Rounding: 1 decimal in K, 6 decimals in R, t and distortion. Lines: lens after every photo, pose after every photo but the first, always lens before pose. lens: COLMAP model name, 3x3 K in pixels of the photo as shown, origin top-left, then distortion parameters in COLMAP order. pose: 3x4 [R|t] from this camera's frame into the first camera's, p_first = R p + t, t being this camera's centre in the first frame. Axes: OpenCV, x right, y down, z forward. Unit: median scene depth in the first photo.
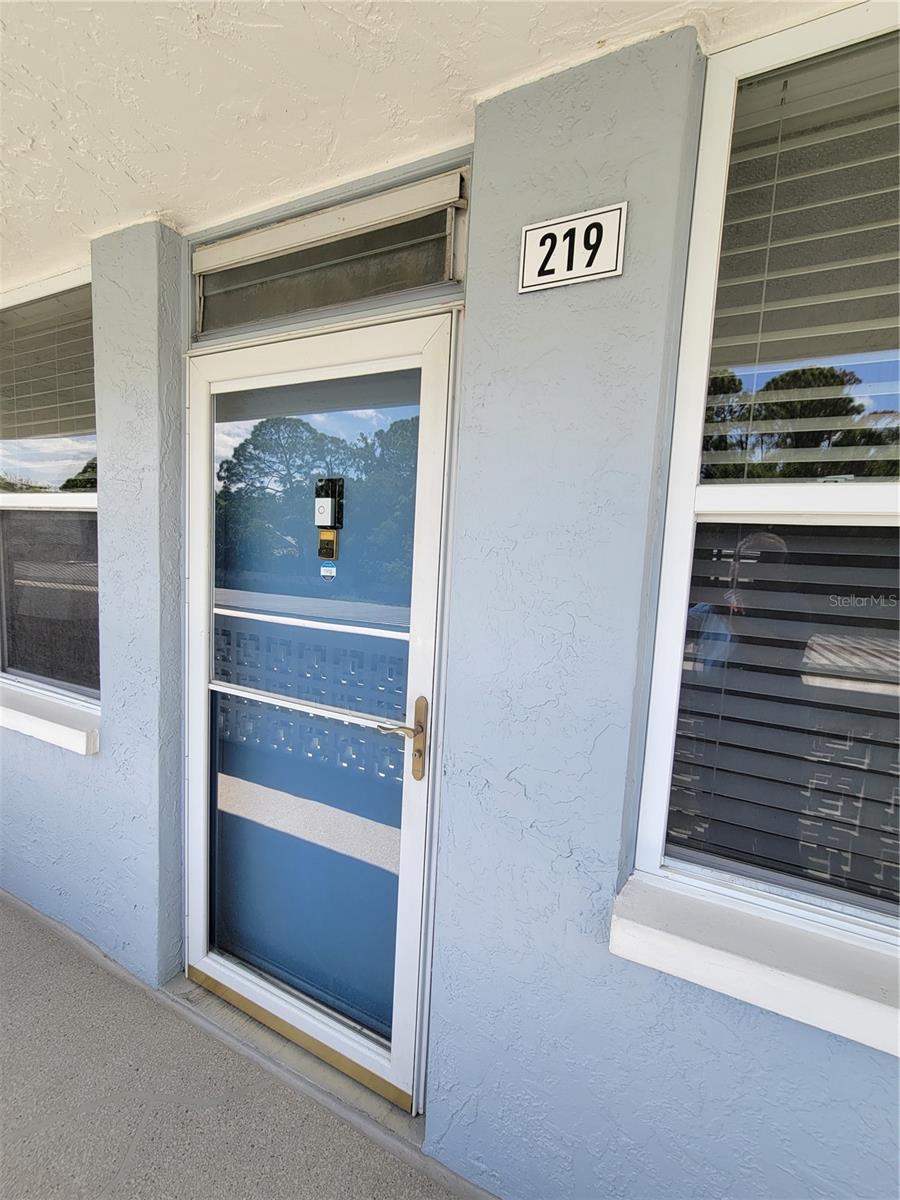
lens RADIAL K [[491.0, 0, 482.6], [0, 491.0, 615.5], [0, 0, 1]] dist [0.001030, -0.001717]
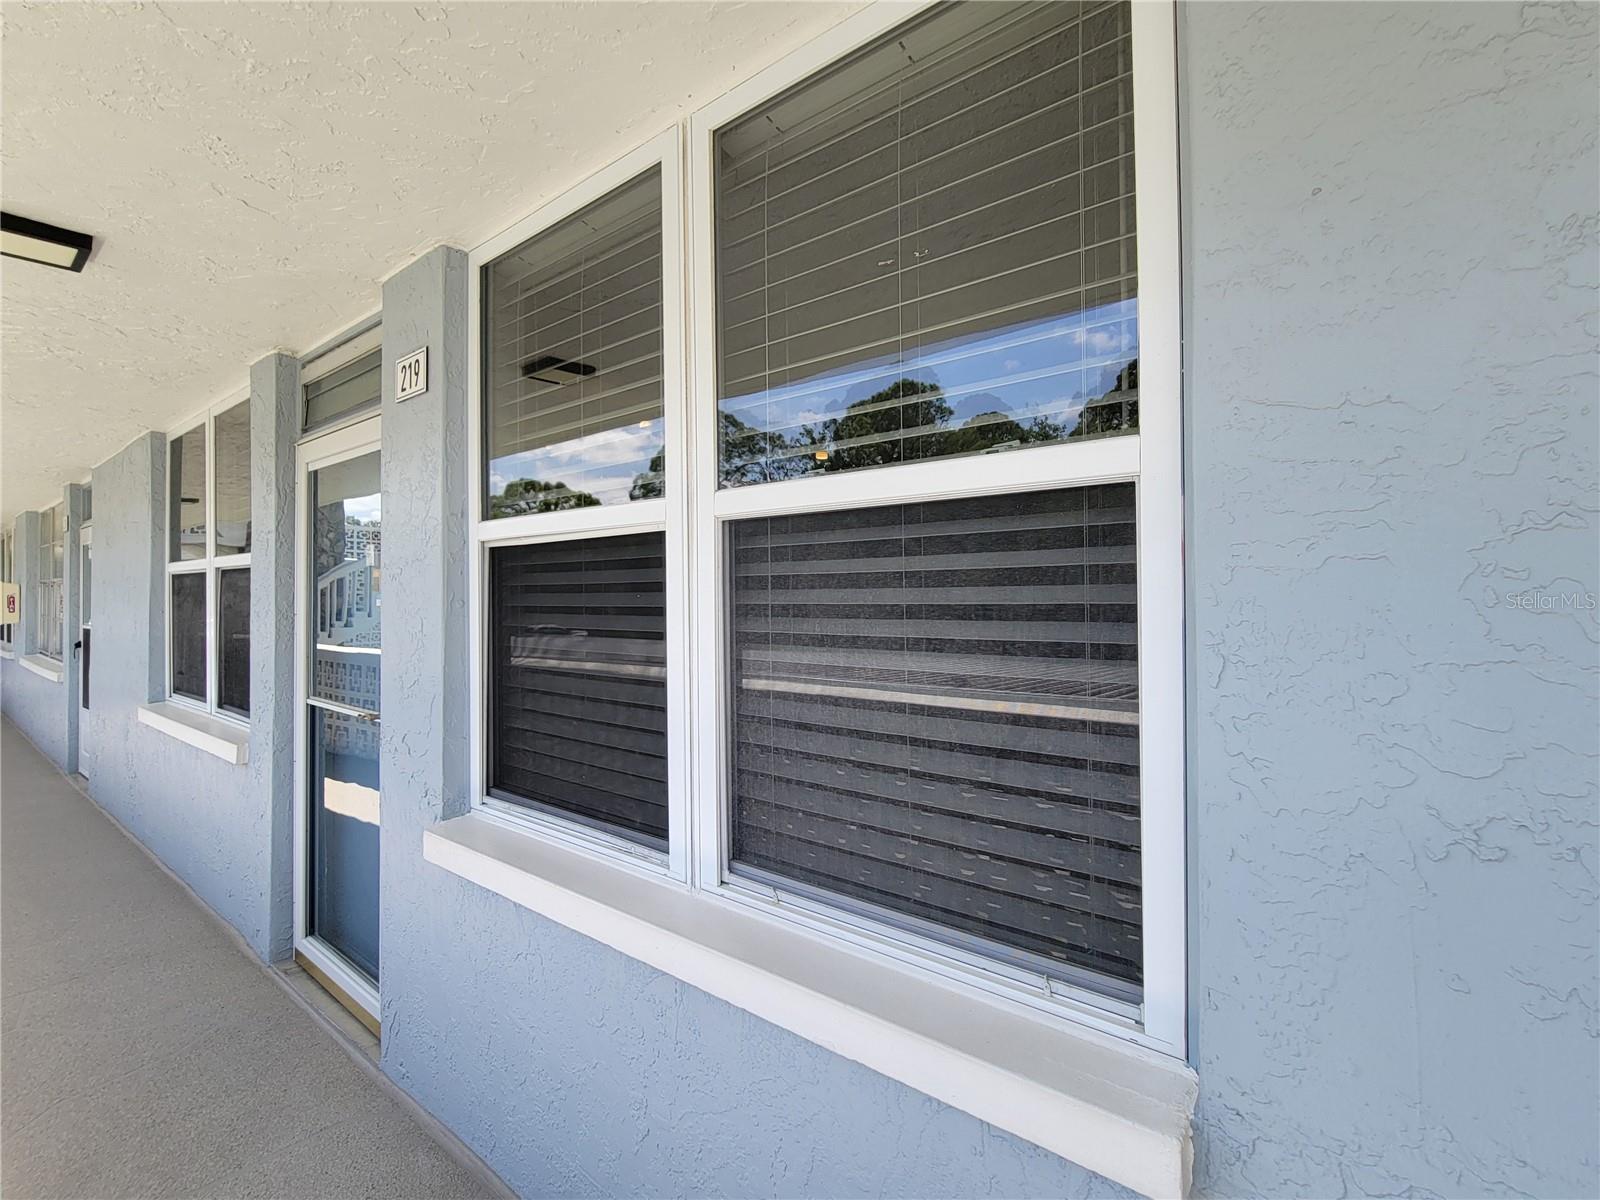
lens RADIAL K [[711.1, 0, 809.4], [0, 711.1, 589.5], [0, 0, 1]] dist [0.002936, -0.003366]
pose [[0.970980, -0.068617, -0.229105, 1.137665], [0.042033, 0.992009, -0.118962, 0.137685], [0.235436, 0.105879, 0.966105, -0.471929]]
